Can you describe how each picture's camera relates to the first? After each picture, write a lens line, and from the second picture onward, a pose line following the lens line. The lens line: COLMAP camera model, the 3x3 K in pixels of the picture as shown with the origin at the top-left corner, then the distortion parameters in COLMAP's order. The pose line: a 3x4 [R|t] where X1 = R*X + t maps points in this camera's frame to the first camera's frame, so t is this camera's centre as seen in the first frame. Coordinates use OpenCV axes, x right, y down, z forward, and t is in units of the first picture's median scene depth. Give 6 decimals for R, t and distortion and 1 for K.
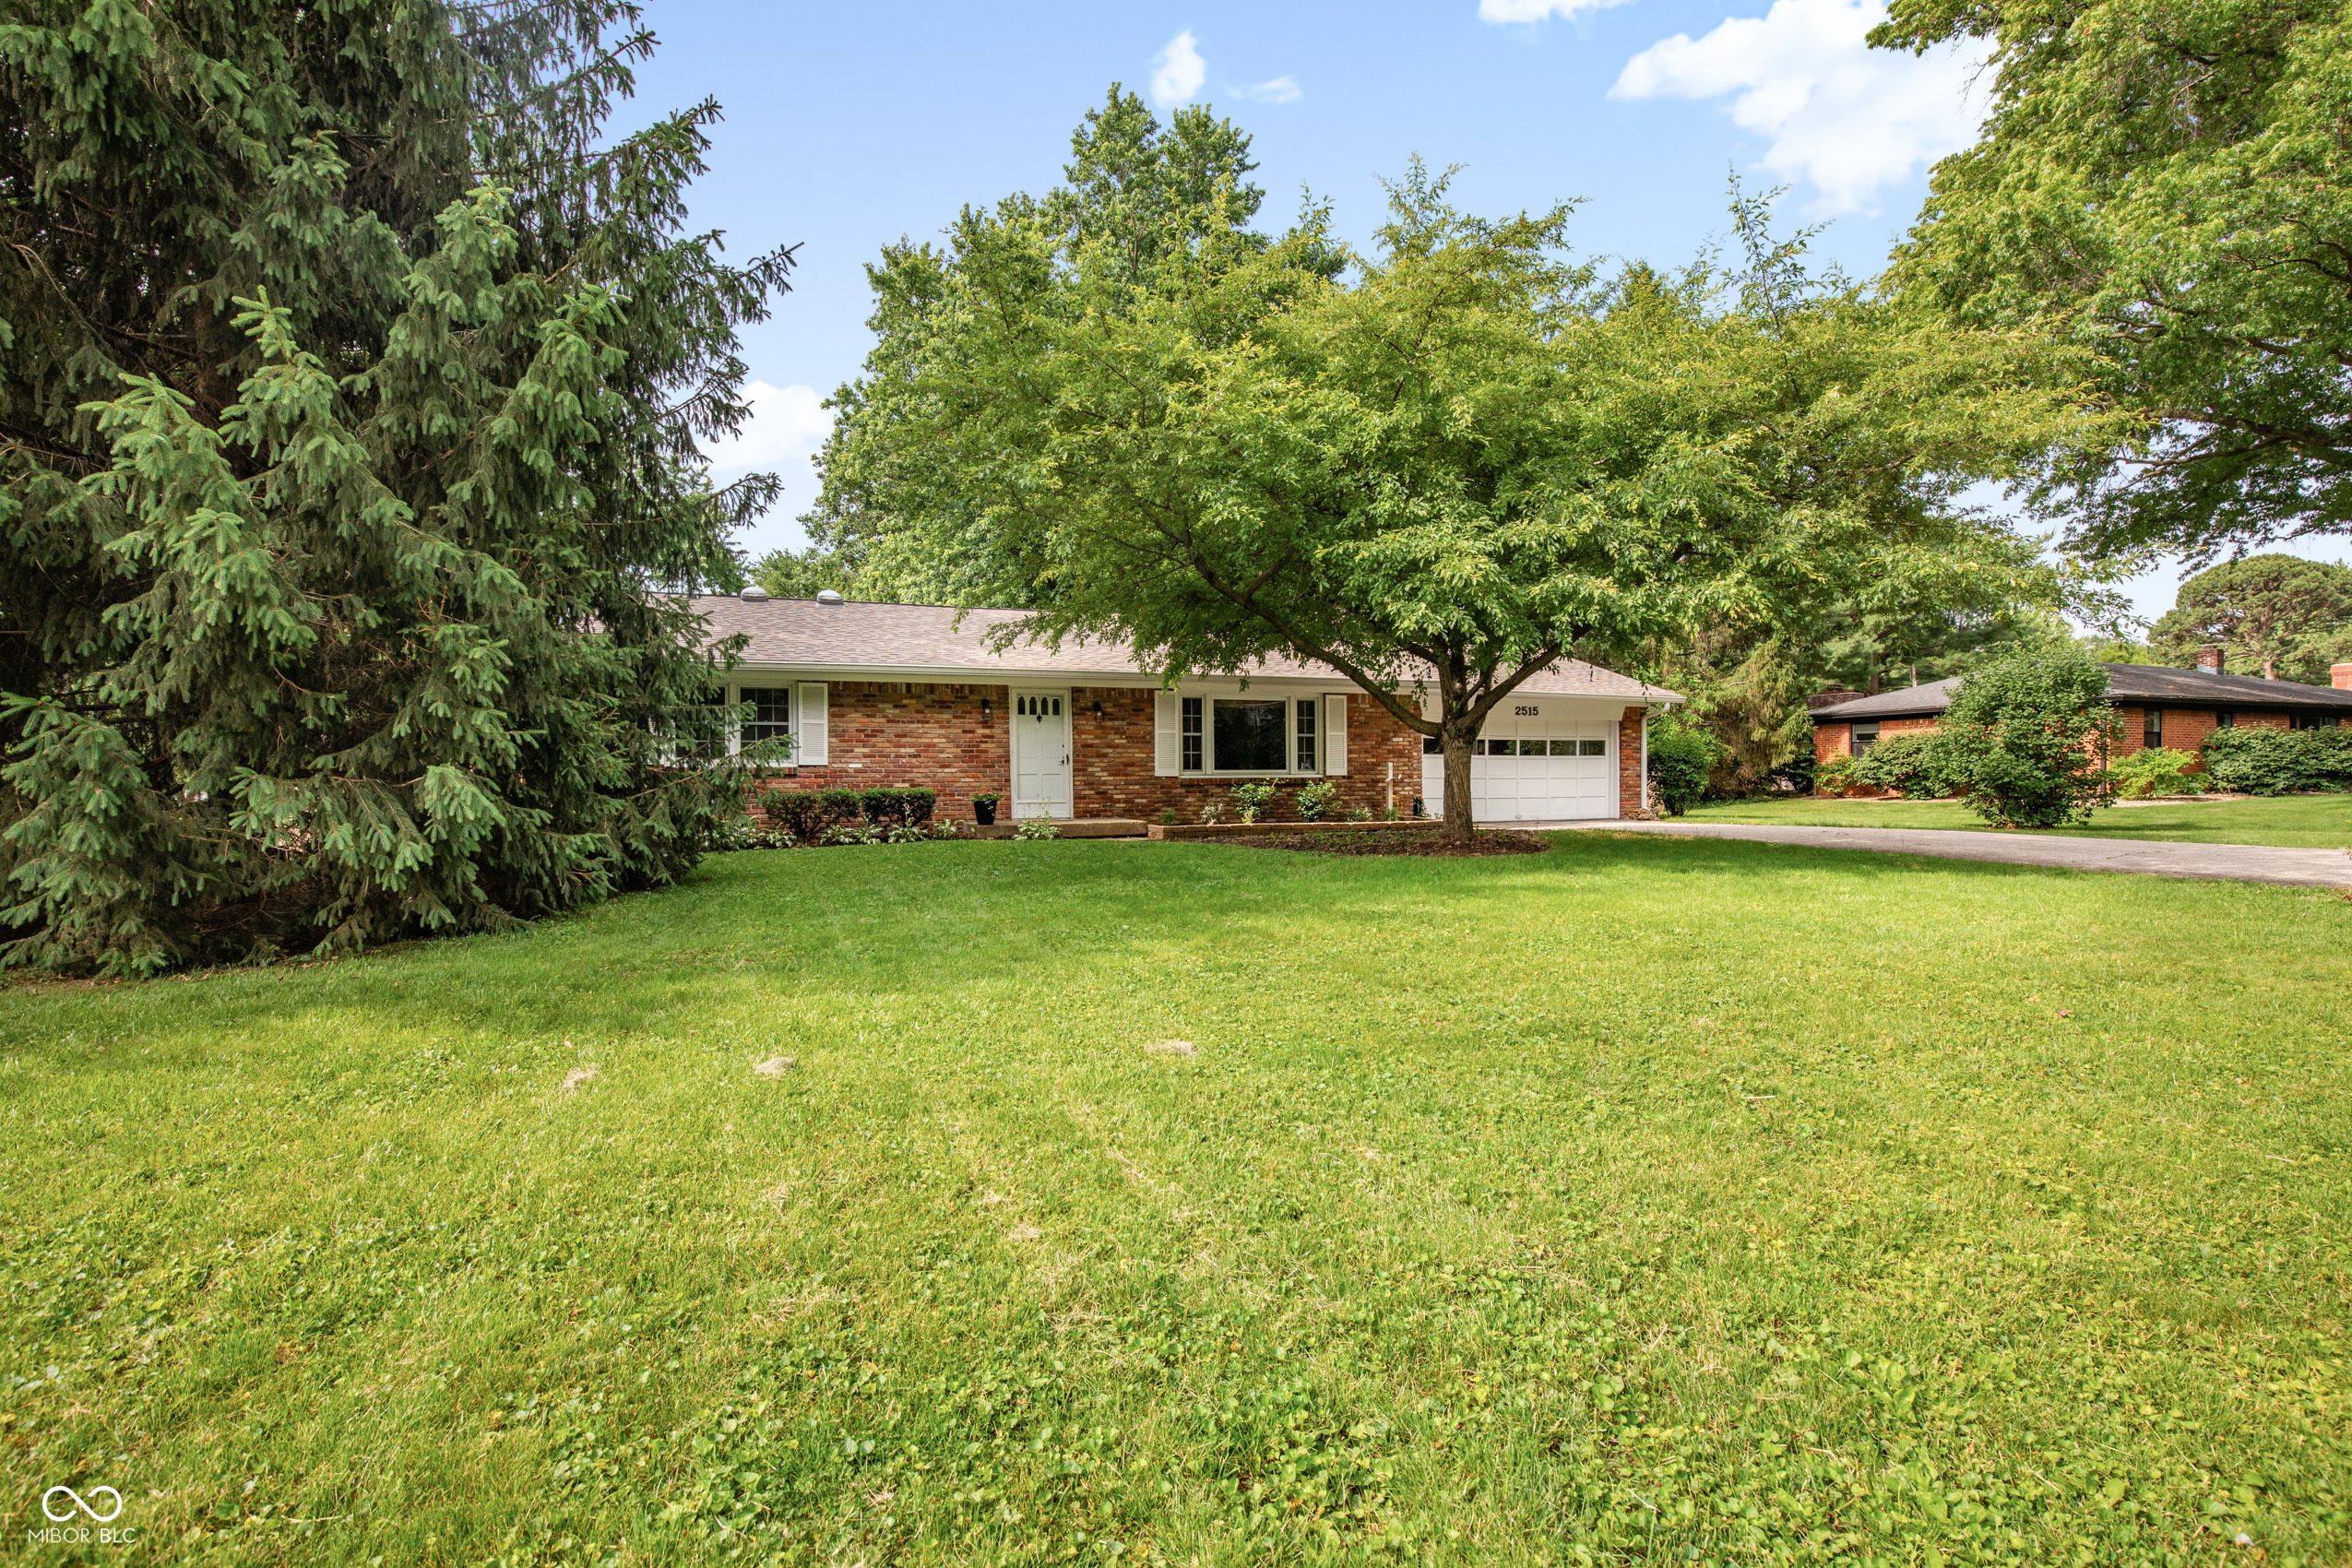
lens RADIAL K [[1109.3, 0, 1190.4], [0, 1109.3, 789.3], [0, 0, 1]] dist [-0.020315, 0.000482]
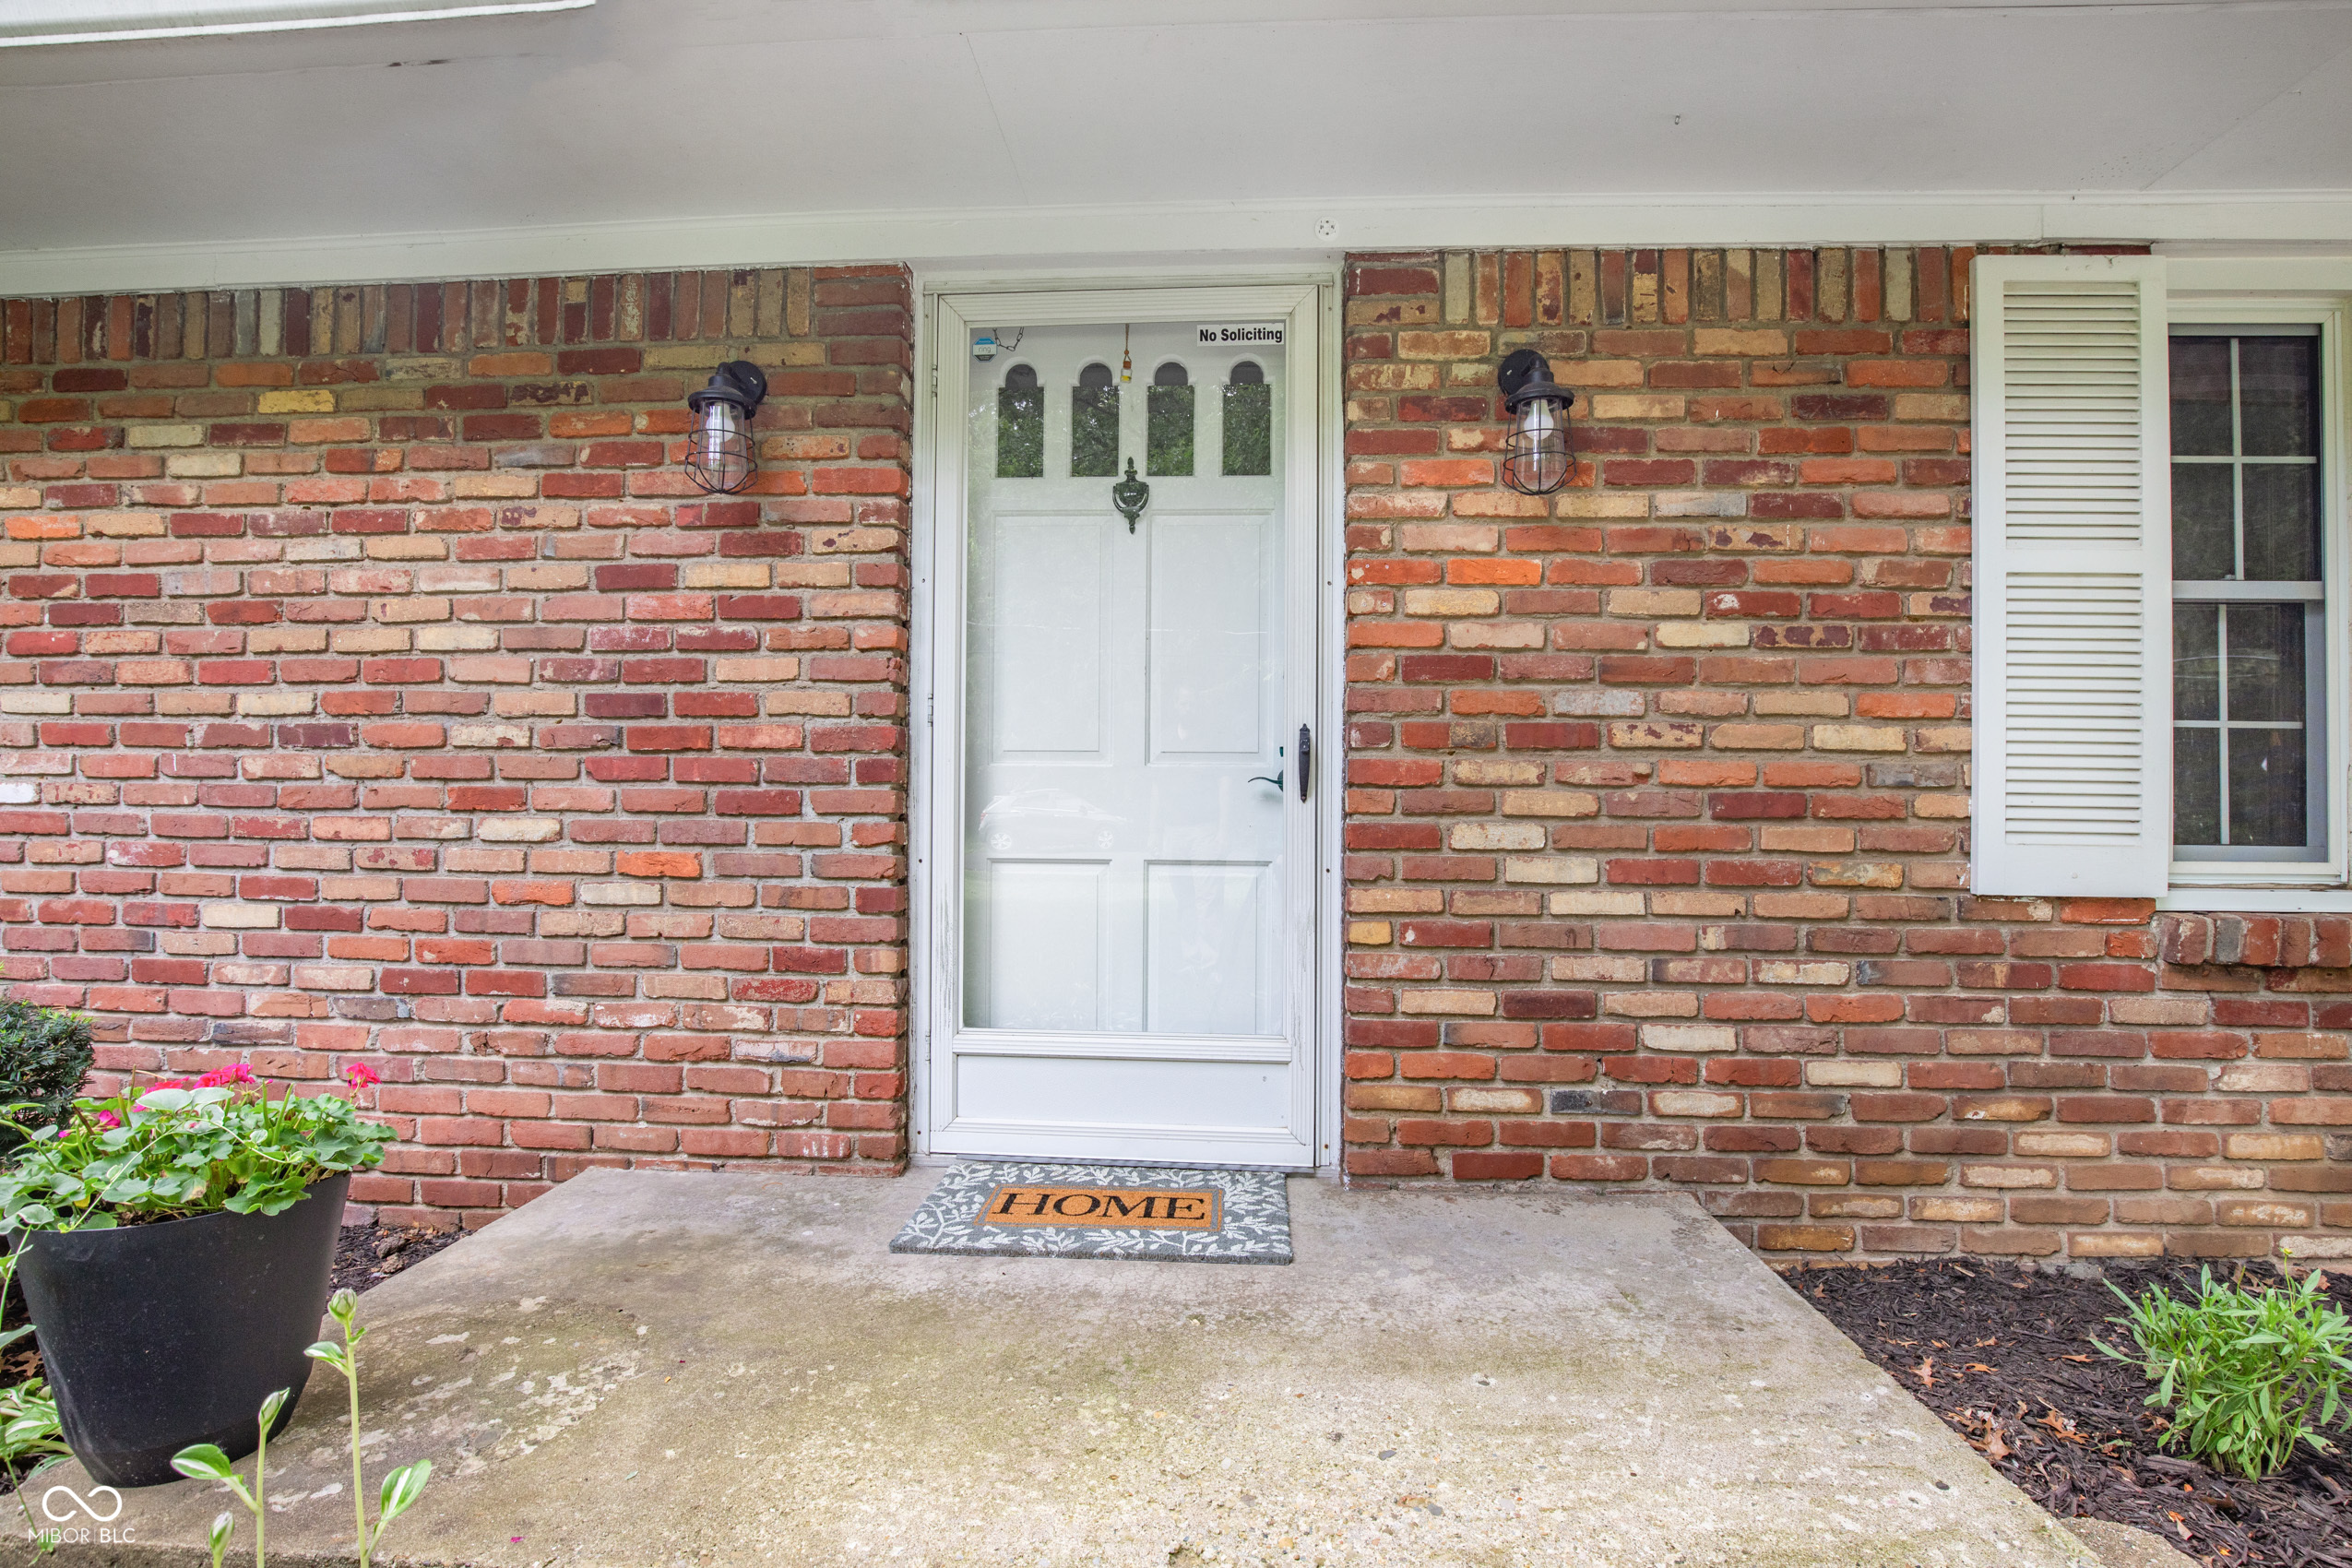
lens RADIAL K [[1109.3, 0, 1190.4], [0, 1109.3, 789.3], [0, 0, 1]] dist [-0.020315, 0.000482]
pose [[0.904030, 0.009839, -0.427356, -0.059916], [-0.019478, 0.999645, -0.018190, -0.019724], [0.427025, 0.024769, 0.903901, 0.824195]]
